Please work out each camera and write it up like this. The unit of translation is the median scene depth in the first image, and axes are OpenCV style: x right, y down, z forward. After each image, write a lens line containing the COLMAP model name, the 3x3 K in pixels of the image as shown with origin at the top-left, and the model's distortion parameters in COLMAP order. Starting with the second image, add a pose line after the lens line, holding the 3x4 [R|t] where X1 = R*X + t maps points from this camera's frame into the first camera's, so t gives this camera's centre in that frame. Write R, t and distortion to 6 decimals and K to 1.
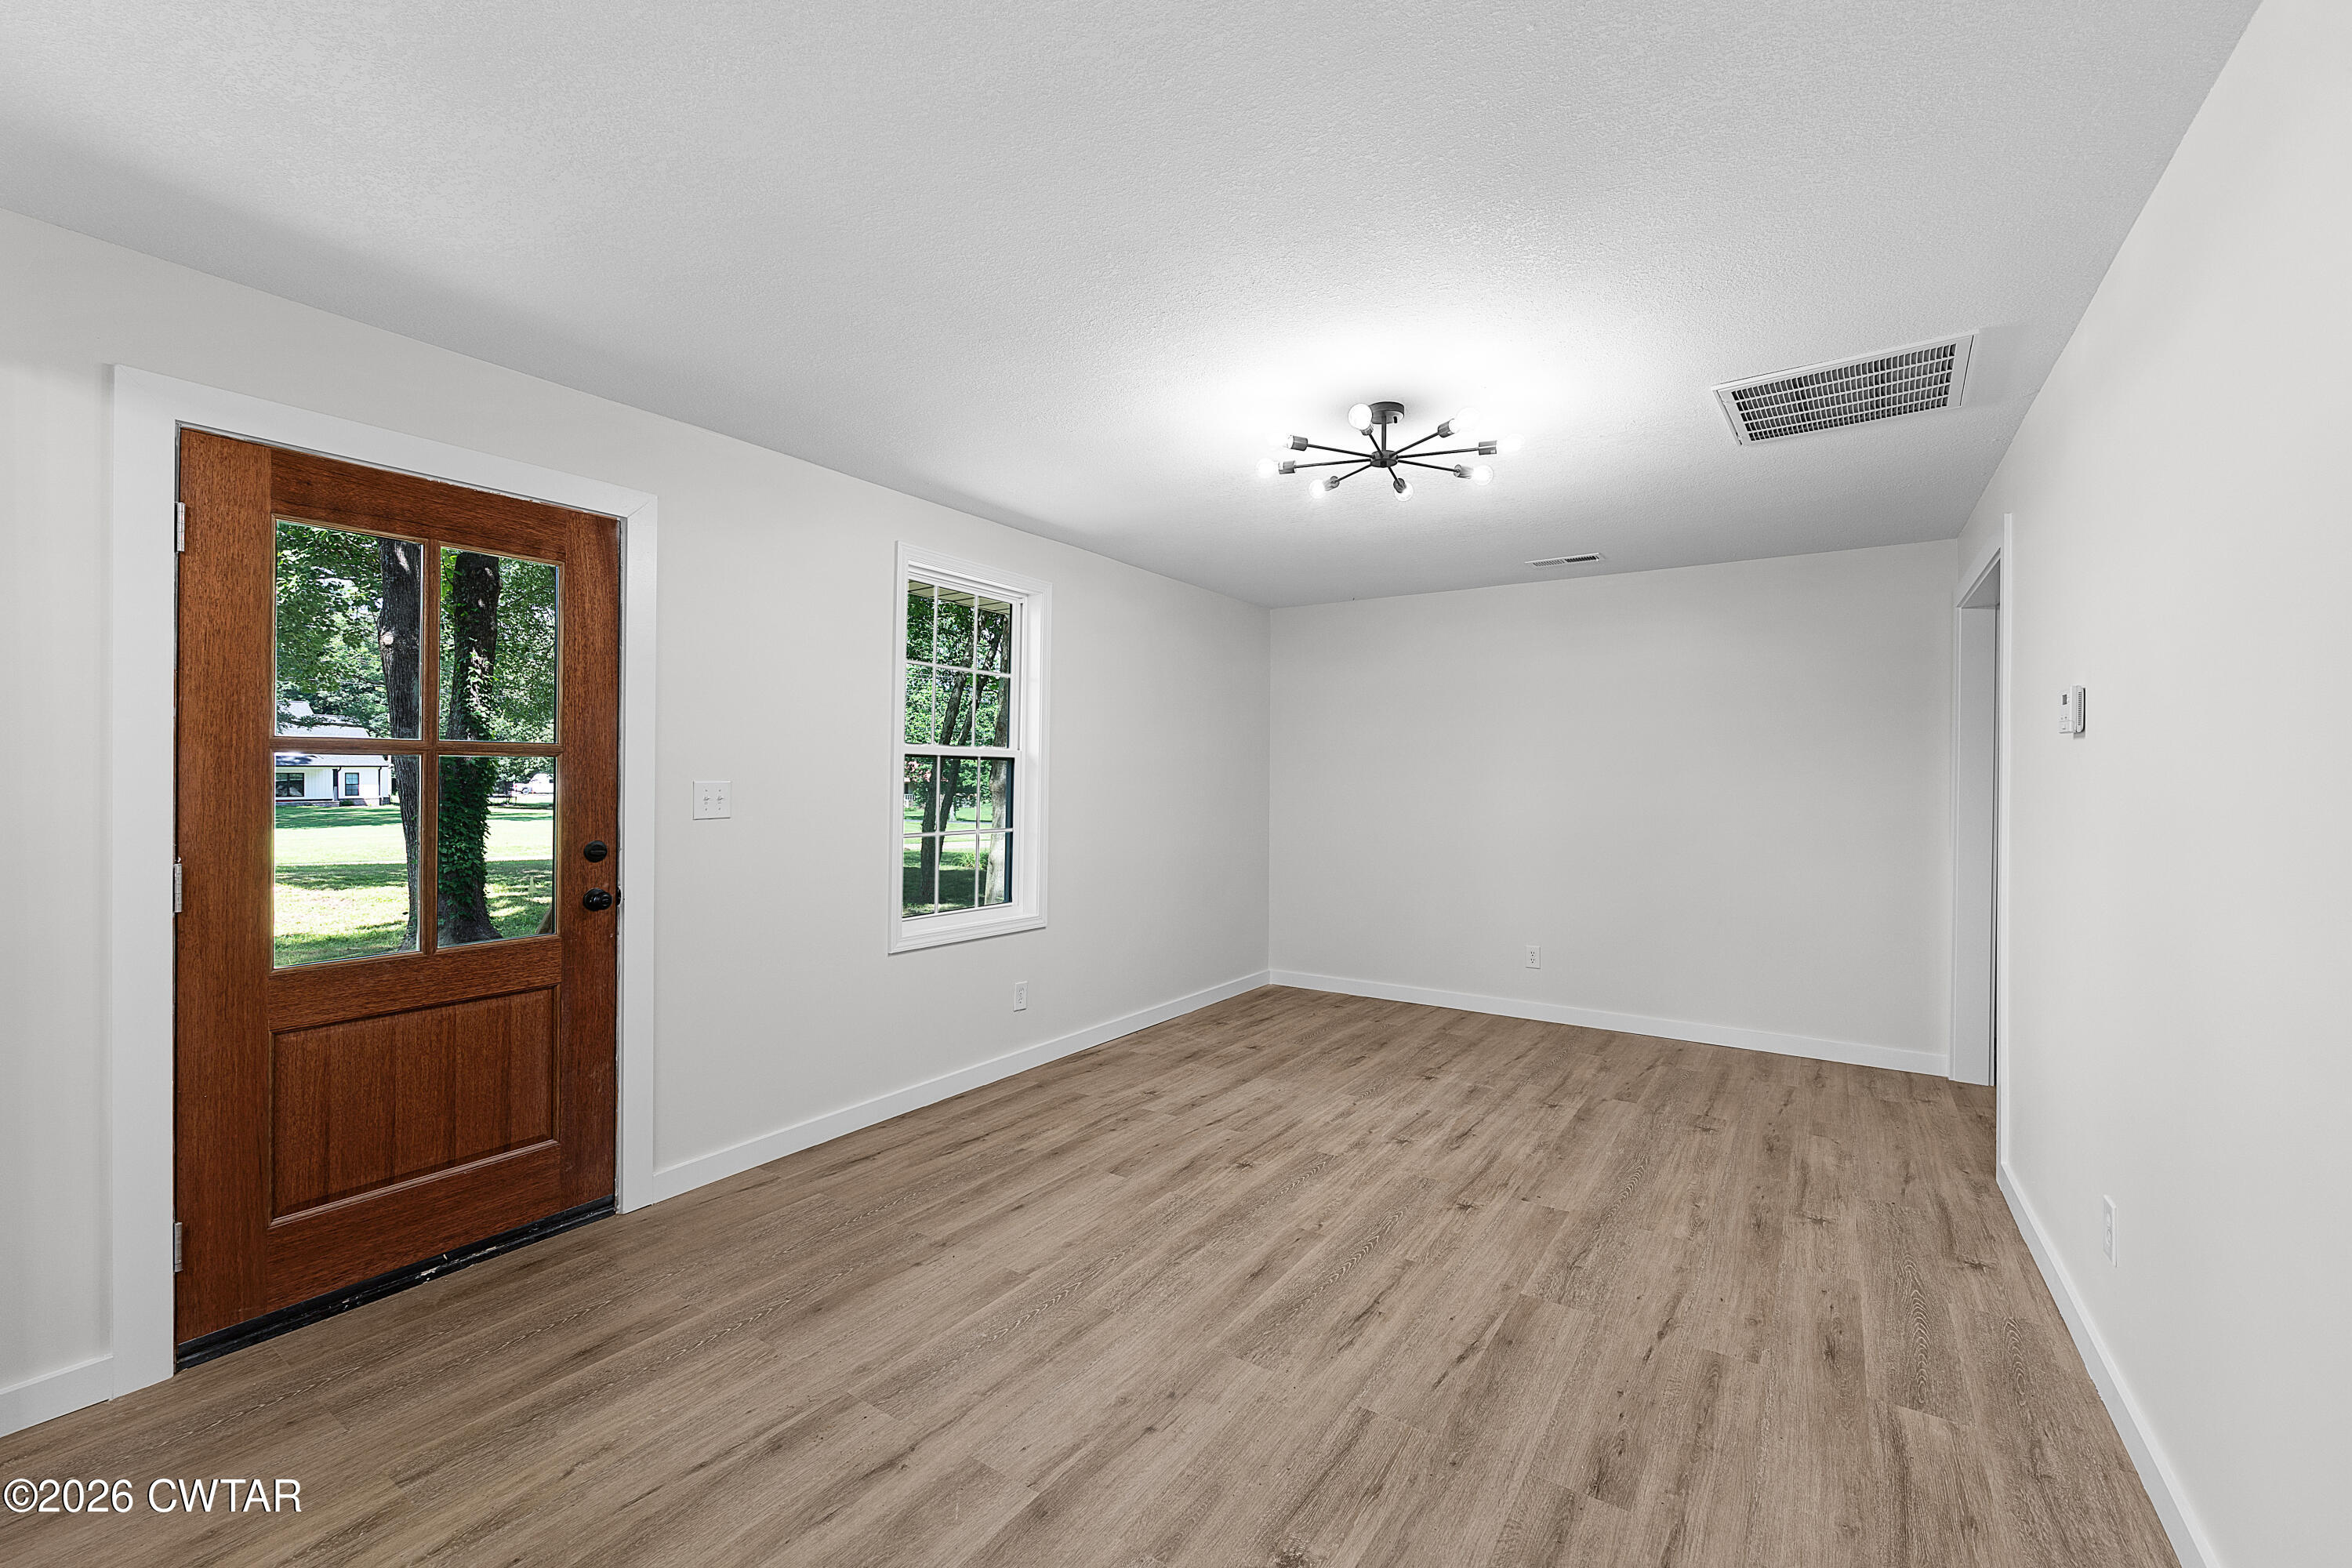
lens RADIAL K [[960.1, 0, 1181.4], [0, 960.1, 771.6], [0, 0, 1]] dist [-0.001730, 0.001822]
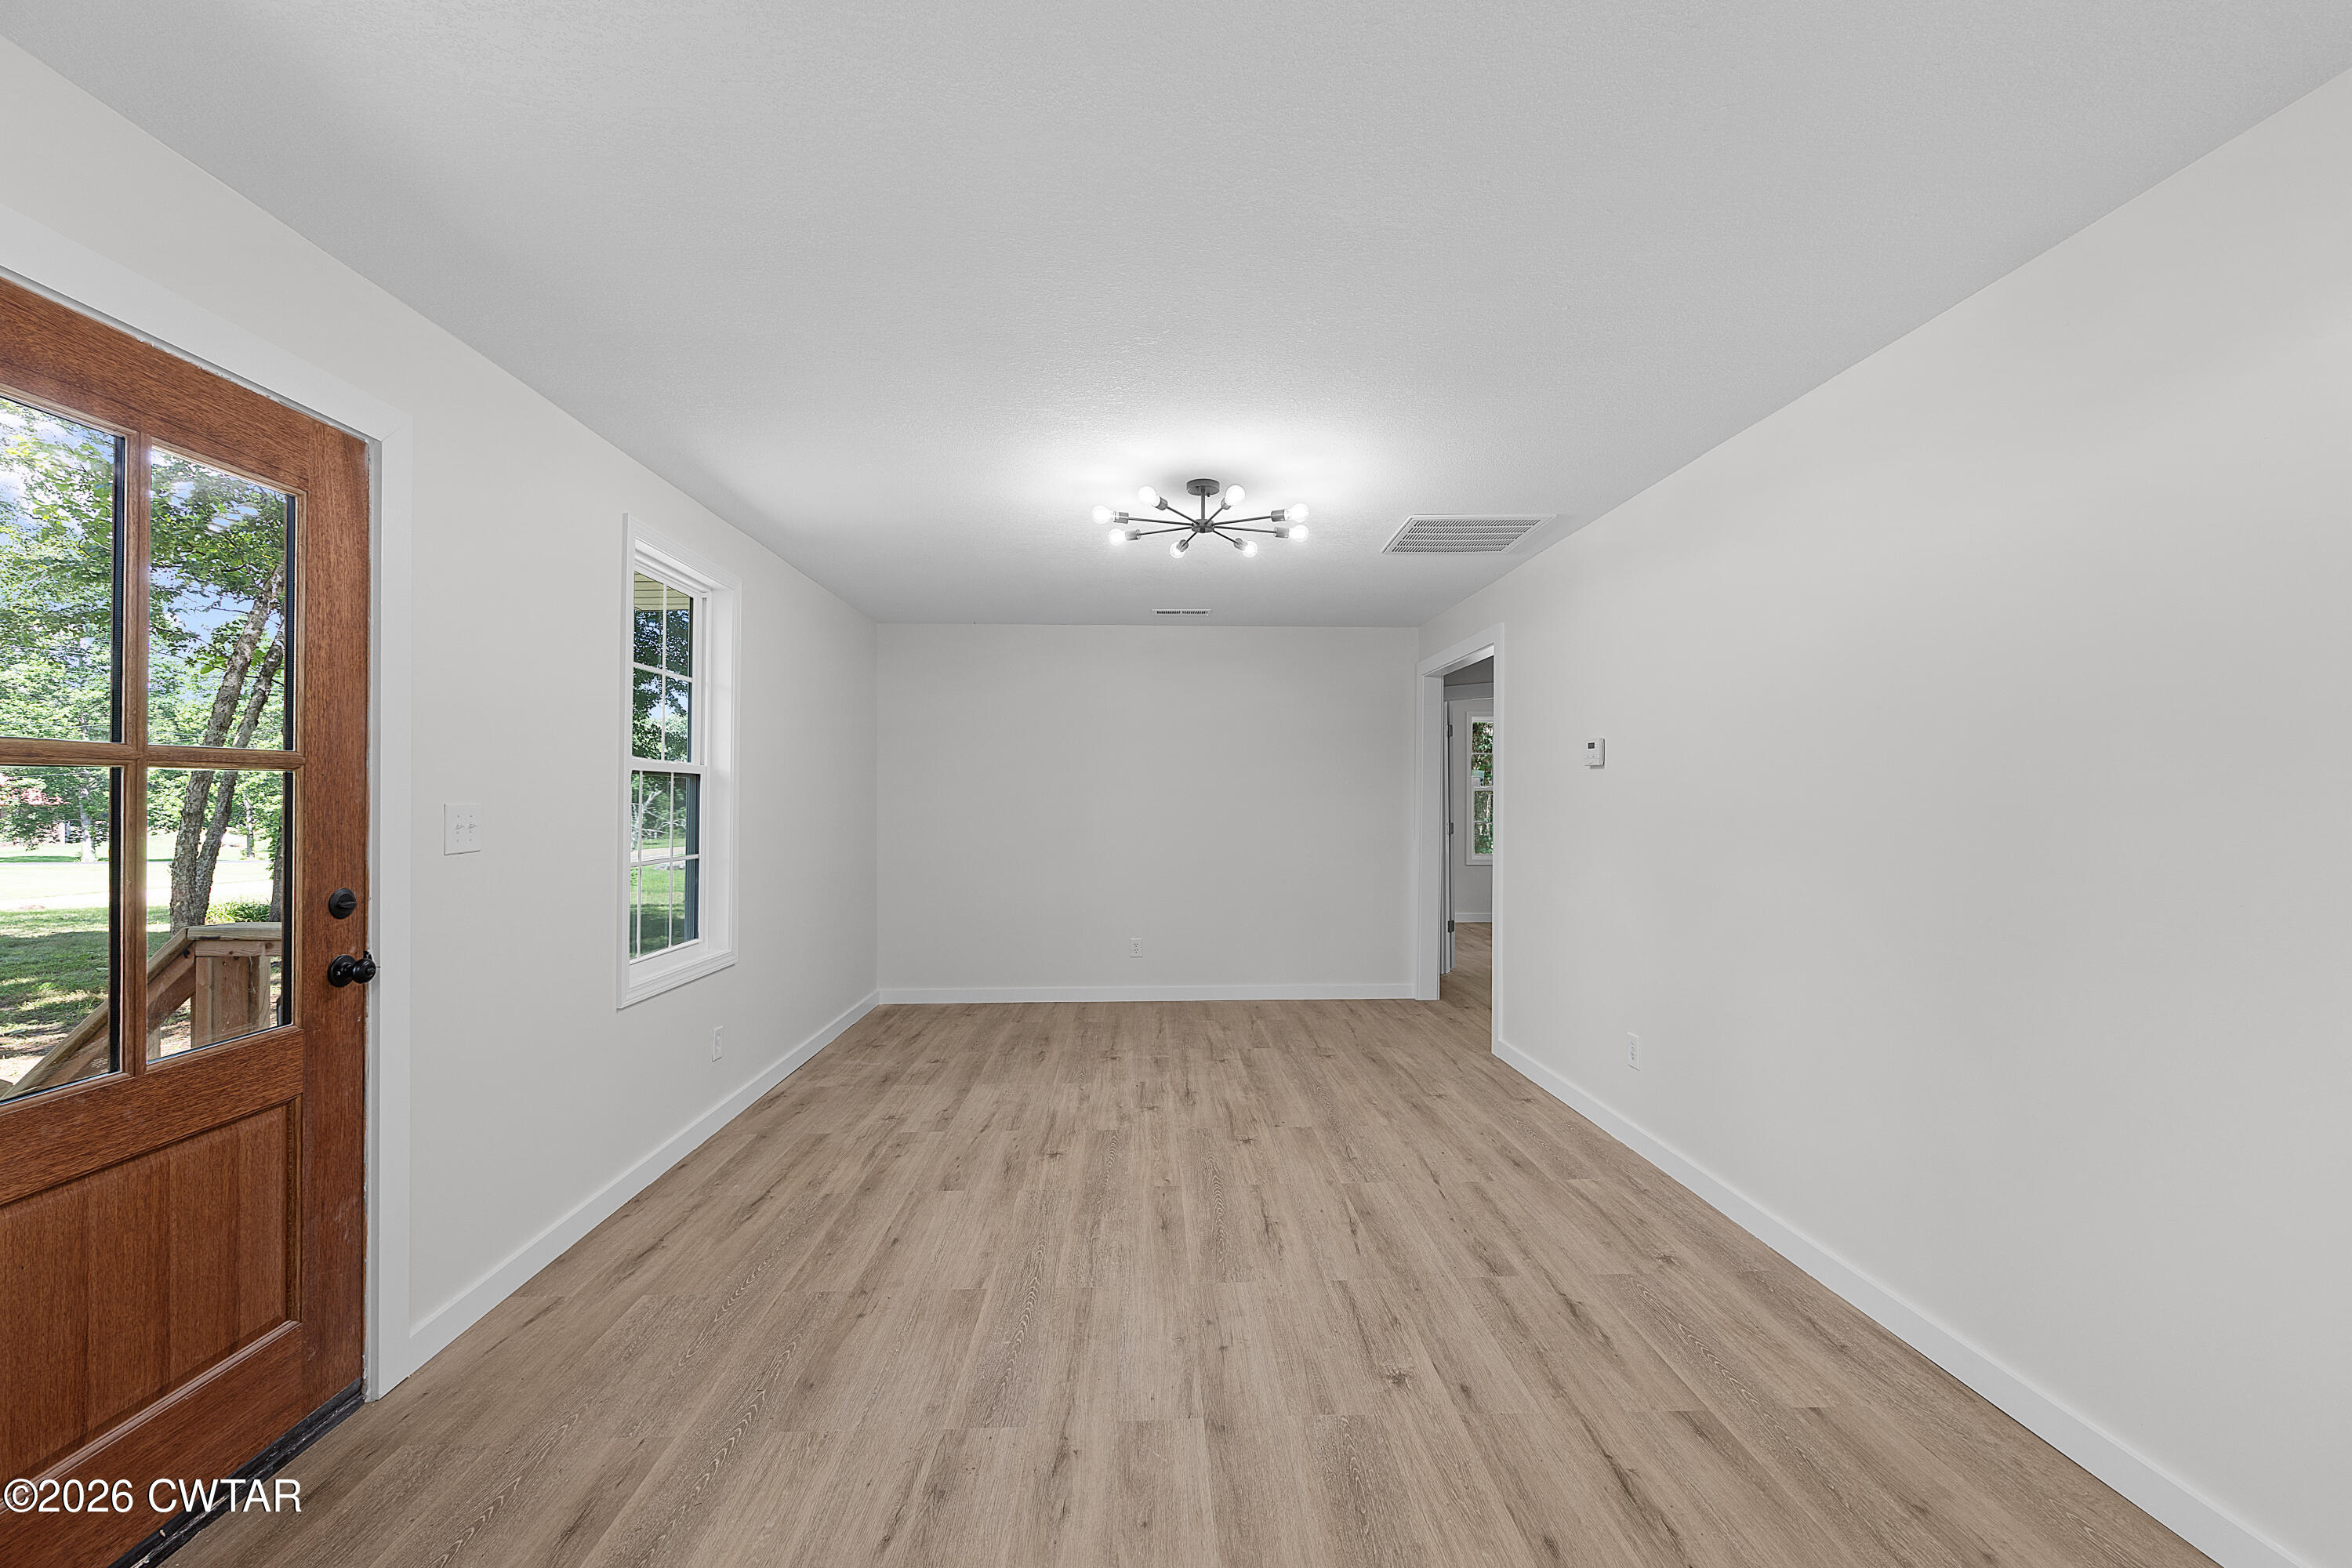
lens RADIAL K [[960.1, 0, 1176.5], [0, 960.1, 796.5], [0, 0, 1]] dist [-0.001730, 0.001822]
pose [[0.808364, -0.006456, 0.588647, -0.521667], [0.000971, 0.999953, 0.009635, -0.002746], [-0.588682, -0.007217, 0.808333, 0.057606]]
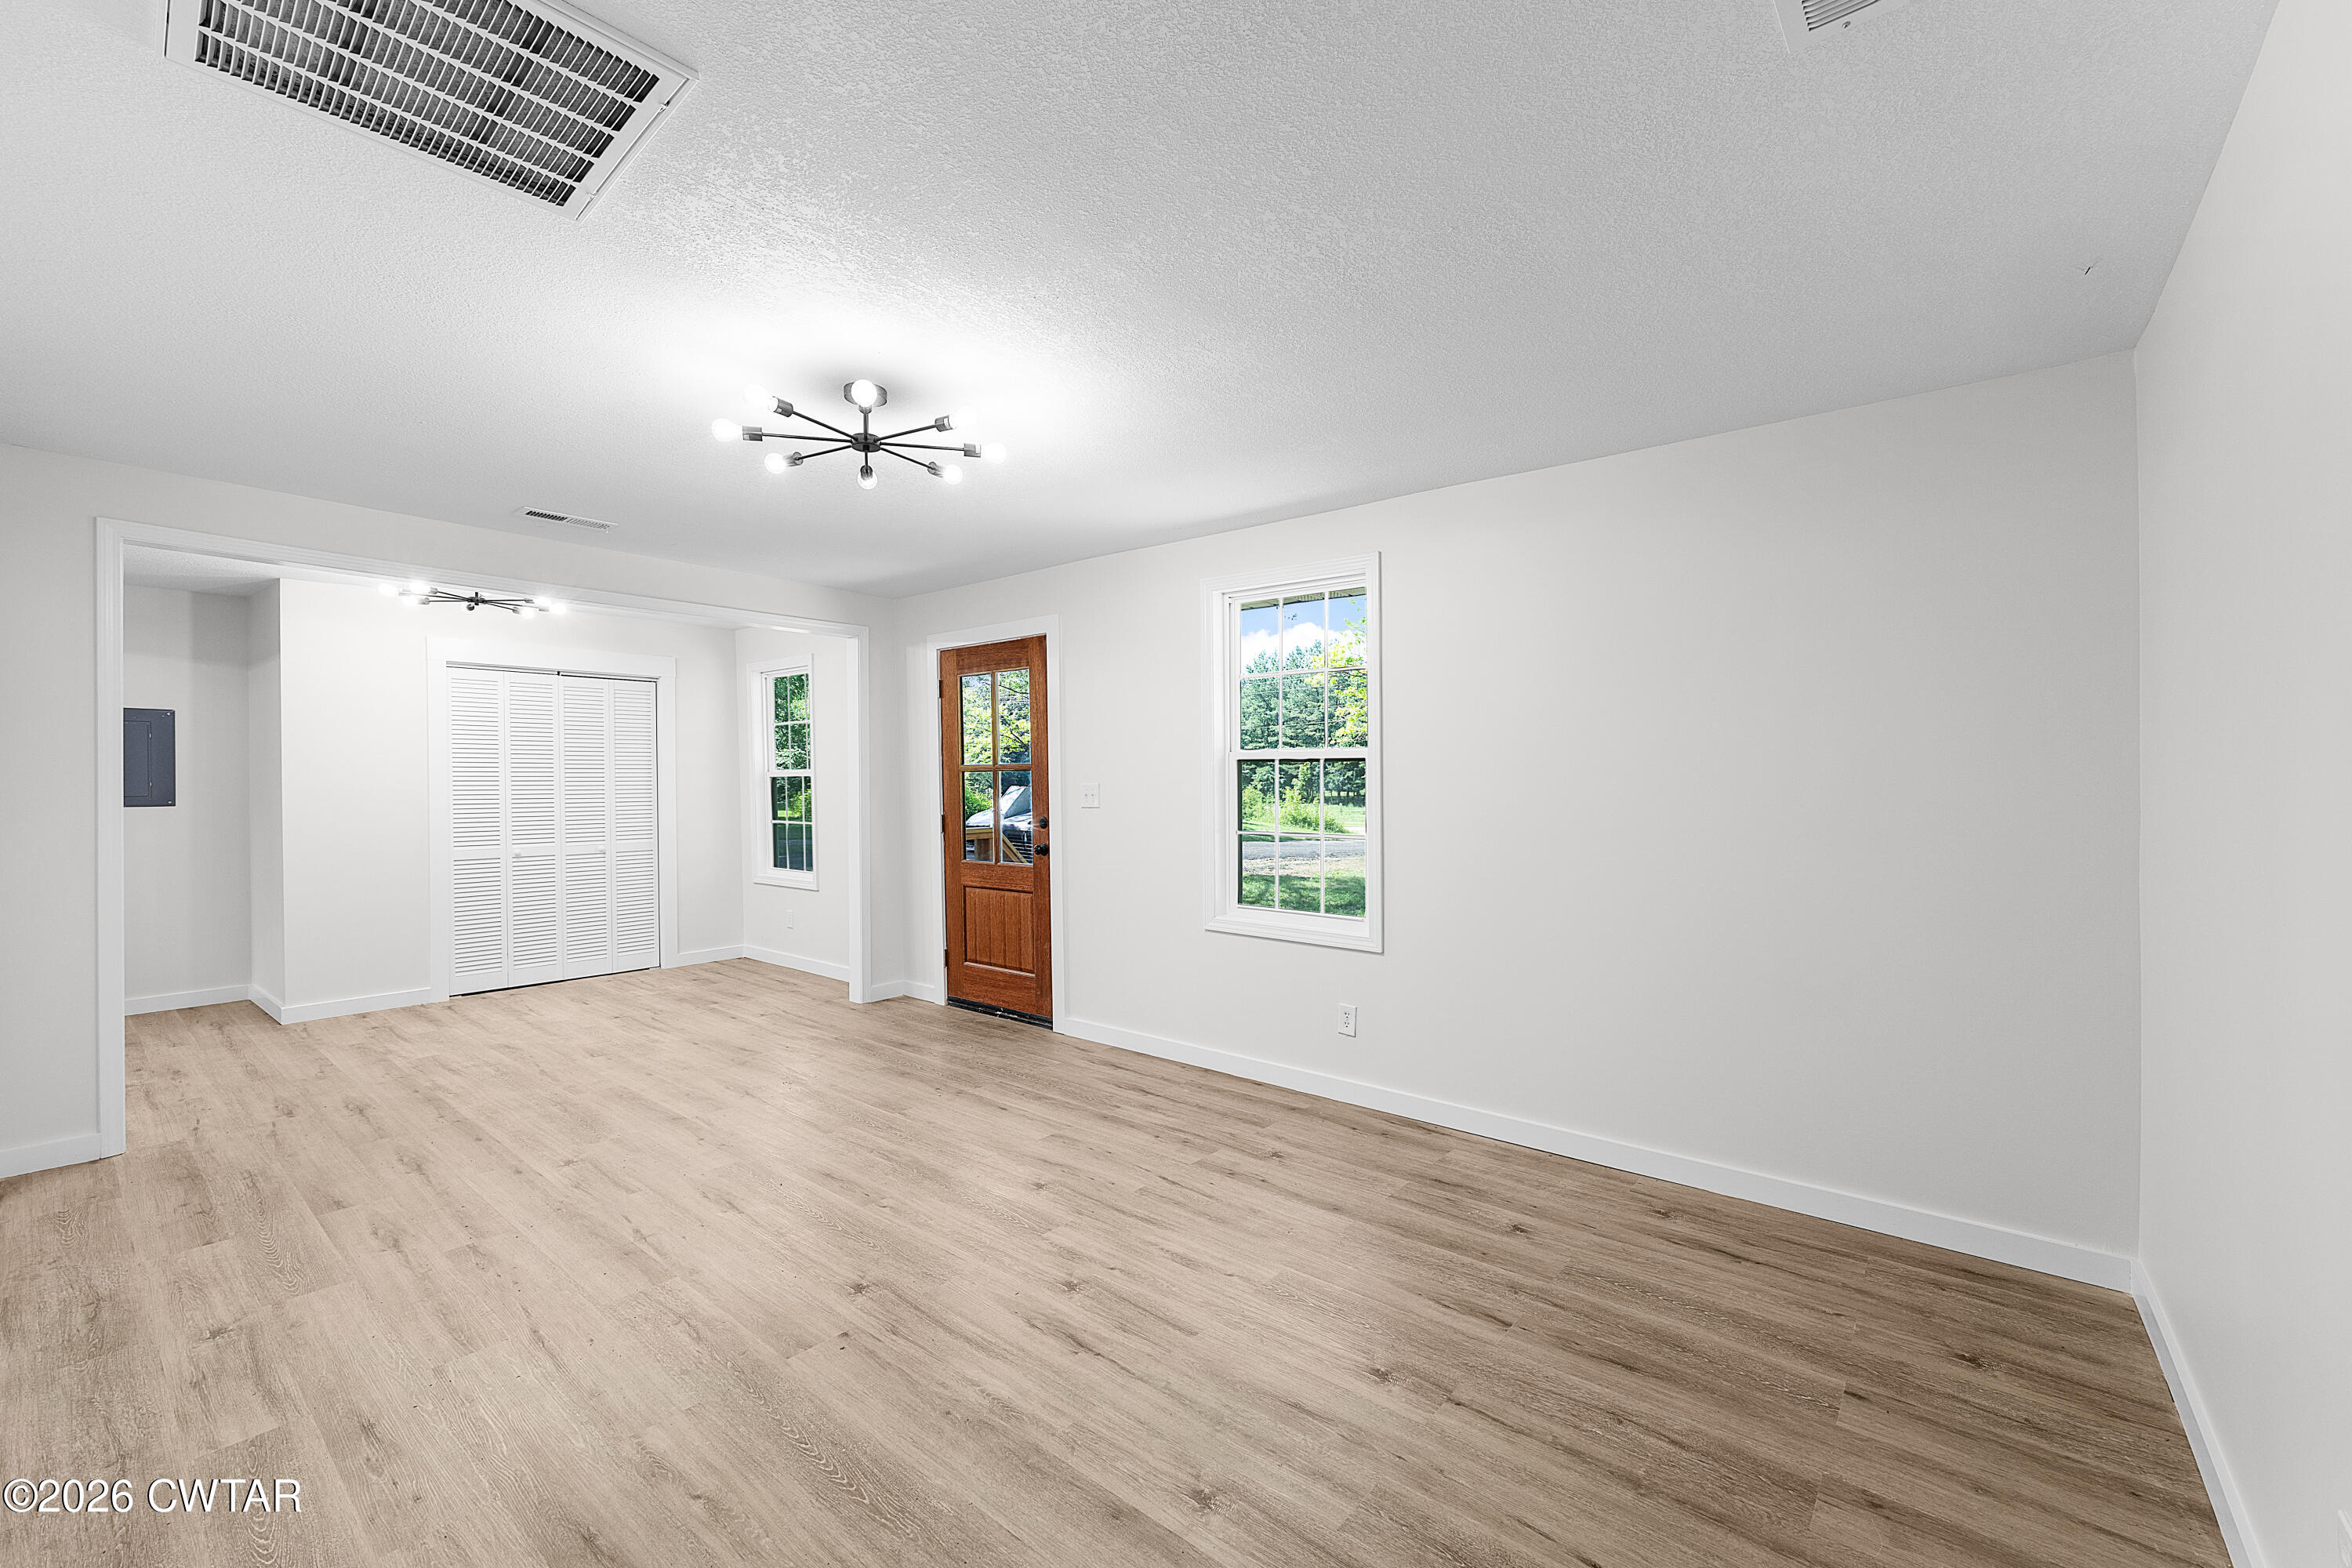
lens RADIAL K [[960.1, 0, 1179.4], [0, 960.1, 792.1], [0, 0, 1]] dist [-0.001730, 0.001822]
pose [[-0.098338, 0.005918, -0.995135, 1.138087], [0.008547, 0.999950, 0.005102, 0.018693], [0.995116, -0.008004, -0.098384, 1.411924]]
